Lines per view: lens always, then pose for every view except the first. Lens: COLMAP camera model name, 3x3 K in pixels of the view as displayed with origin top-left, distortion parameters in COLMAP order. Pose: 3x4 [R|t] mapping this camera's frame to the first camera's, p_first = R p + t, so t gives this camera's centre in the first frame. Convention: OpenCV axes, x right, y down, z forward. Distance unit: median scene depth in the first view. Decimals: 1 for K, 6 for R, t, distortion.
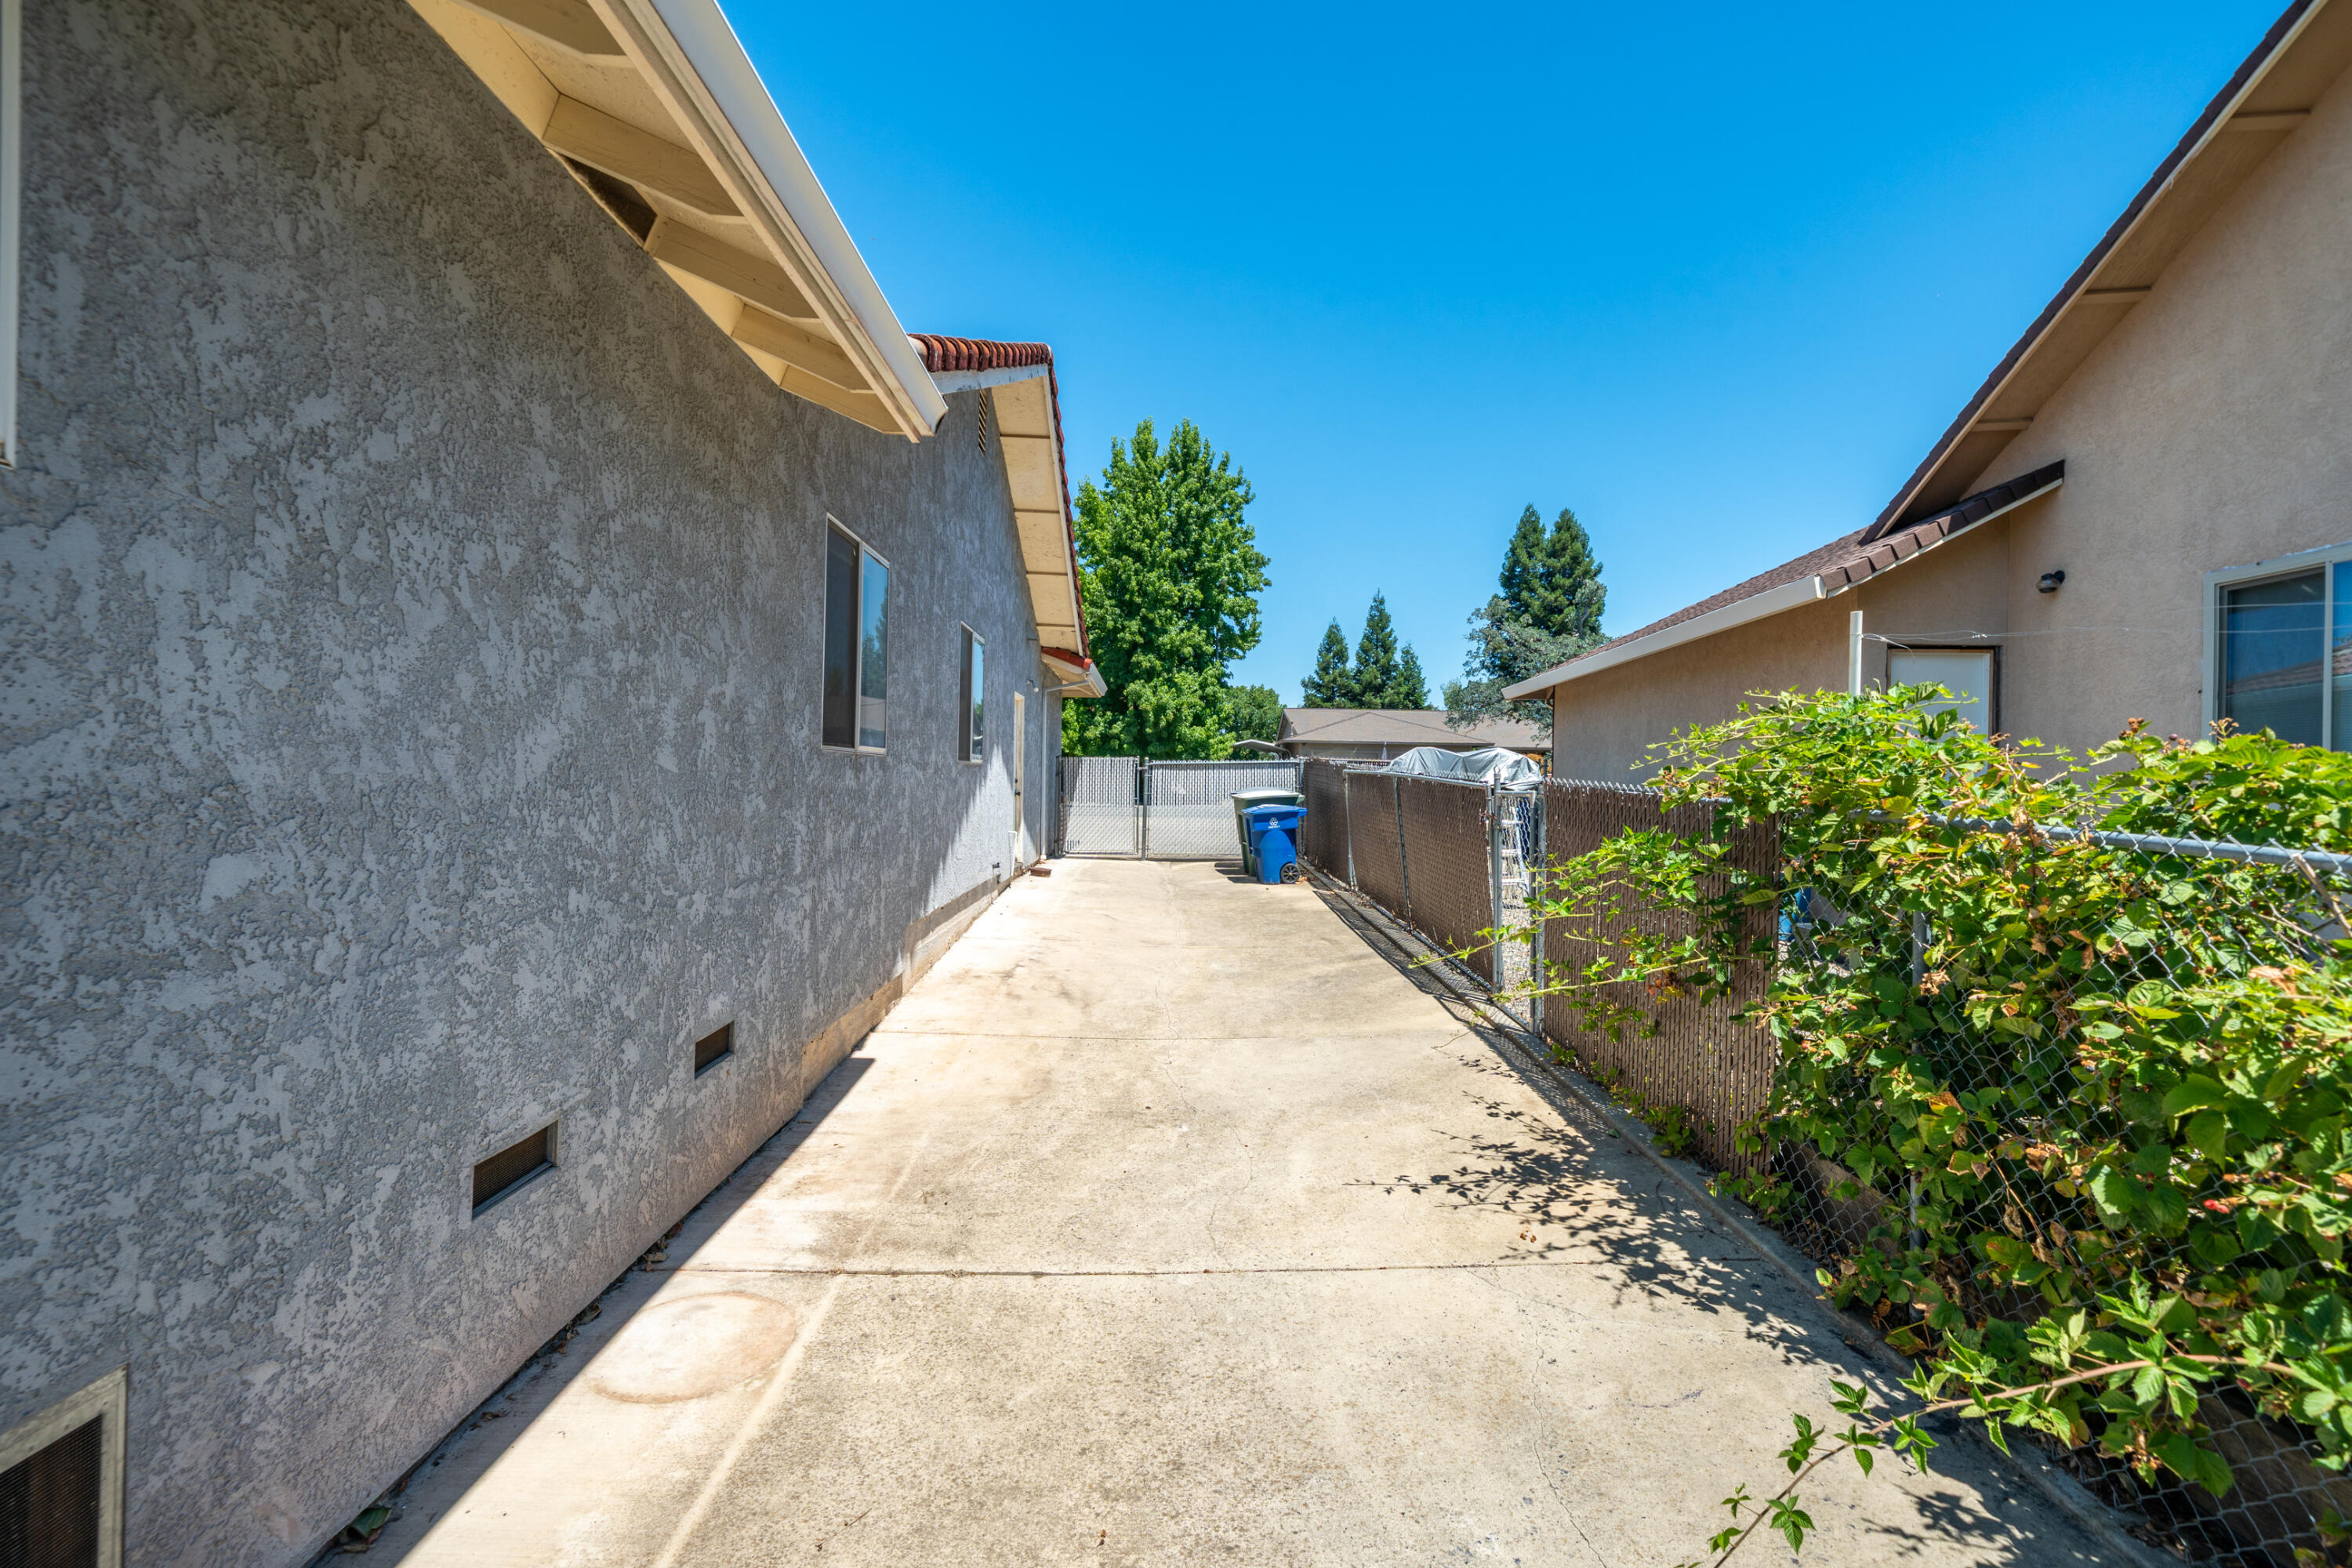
lens RADIAL K [[960.6, 0, 1172.7], [0, 960.6, 782.1], [0, 0, 1]] dist [0.001541, 0.000083]
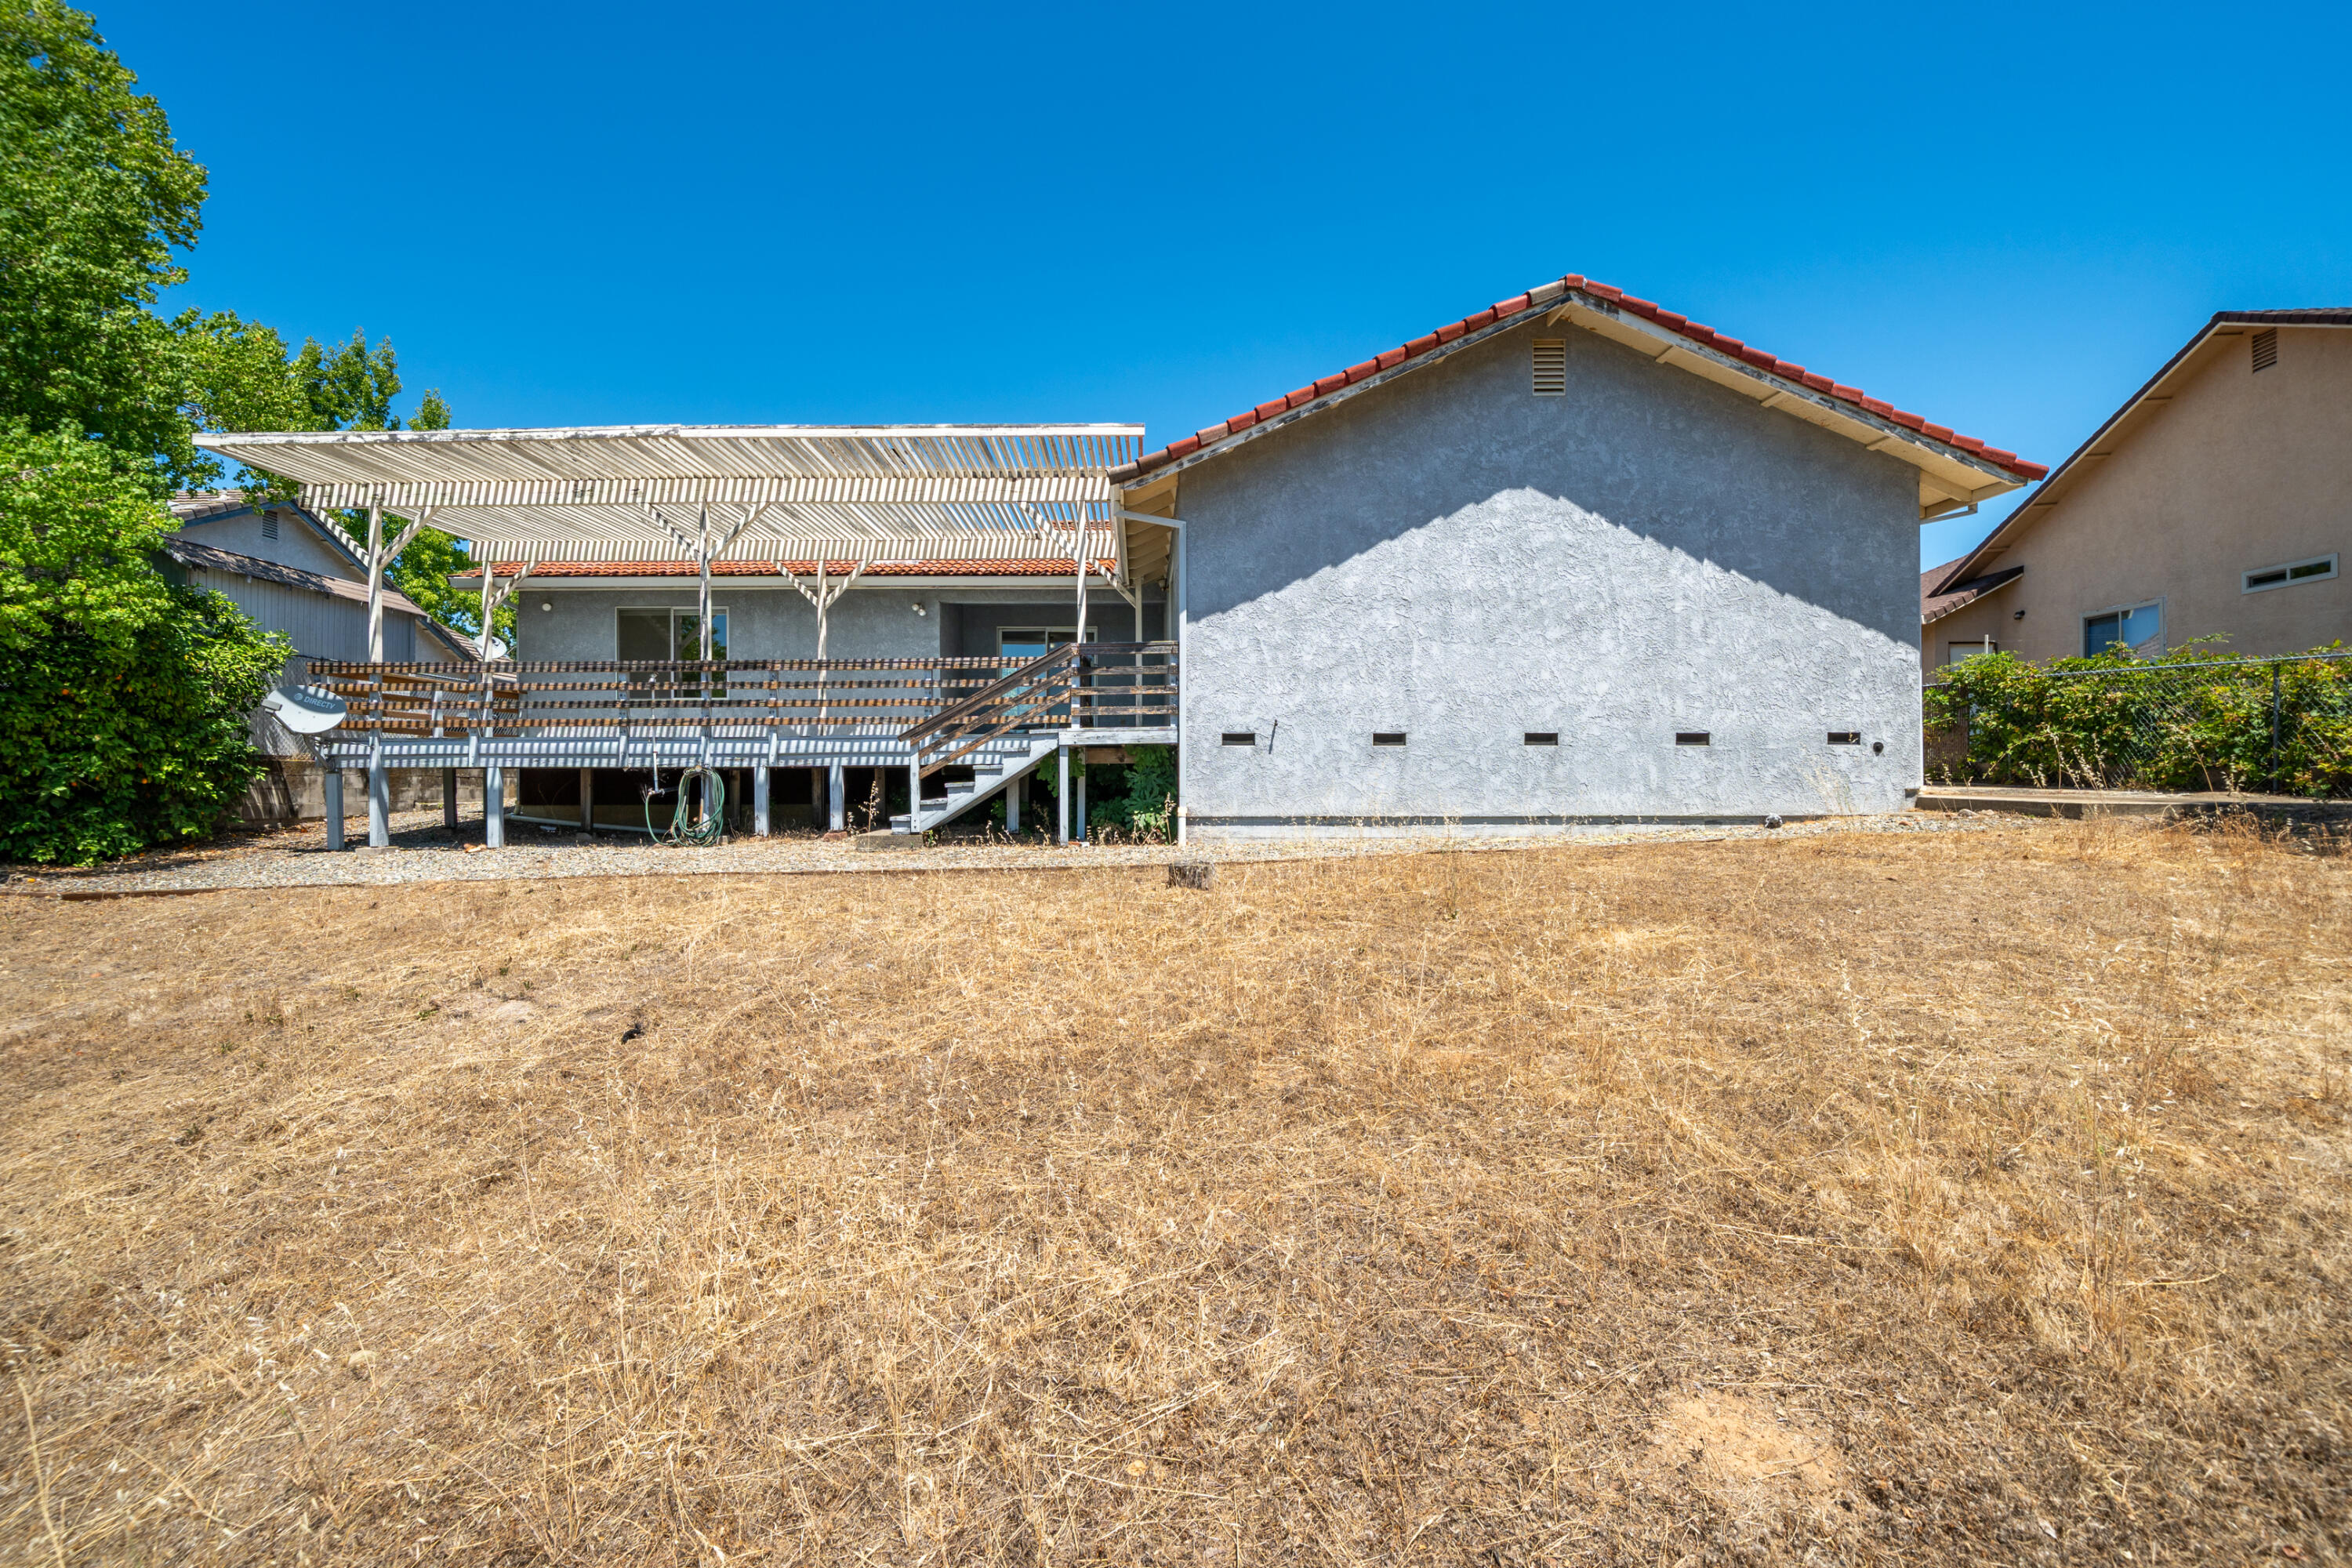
lens RADIAL K [[866.0, 0, 1184.1], [0, 866.0, 777.4], [0, 0, 1]] dist [-0.001273, -0.000067]
pose [[0.999721, -0.021935, -0.008778, -1.433824], [0.021892, 0.999748, -0.004942, 0.199755], [0.008884, 0.004748, 0.999949, -1.452399]]
